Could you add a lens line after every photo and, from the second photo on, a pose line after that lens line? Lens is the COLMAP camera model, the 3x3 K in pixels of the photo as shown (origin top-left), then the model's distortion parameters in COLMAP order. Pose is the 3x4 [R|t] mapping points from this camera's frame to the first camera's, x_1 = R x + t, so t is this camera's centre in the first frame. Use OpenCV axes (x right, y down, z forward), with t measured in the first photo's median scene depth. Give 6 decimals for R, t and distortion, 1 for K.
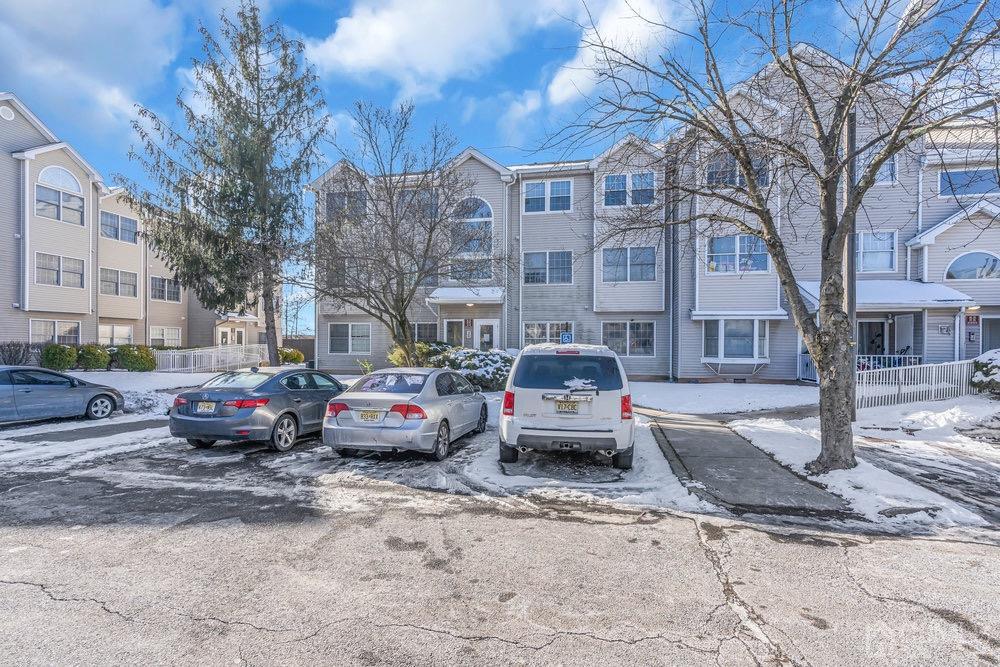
lens RADIAL K [[490.0, 0, 502.2], [0, 490.0, 345.5], [0, 0, 1]] dist [-0.004424, 0.000015]
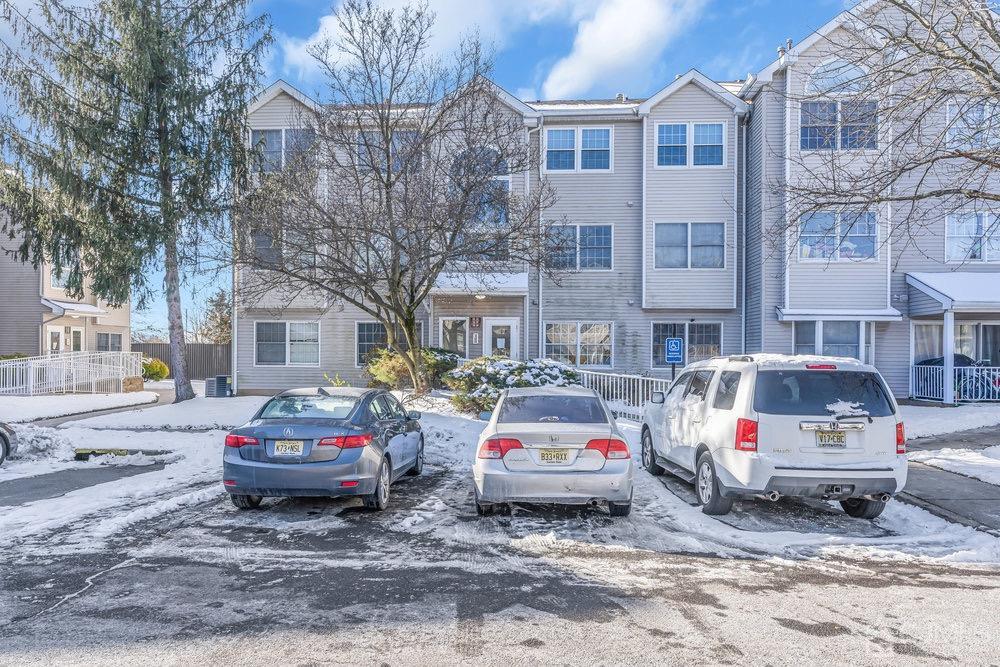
lens RADIAL K [[686.4, 0, 498.1], [0, 686.4, 354.9], [0, 0, 1]] dist [0.003645, -0.001488]
pose [[0.989778, 0.000213, 0.142617, -0.487881], [-0.000769, 0.999992, 0.003841, -0.007443], [-0.142615, -0.003911, 0.989770, 0.019591]]
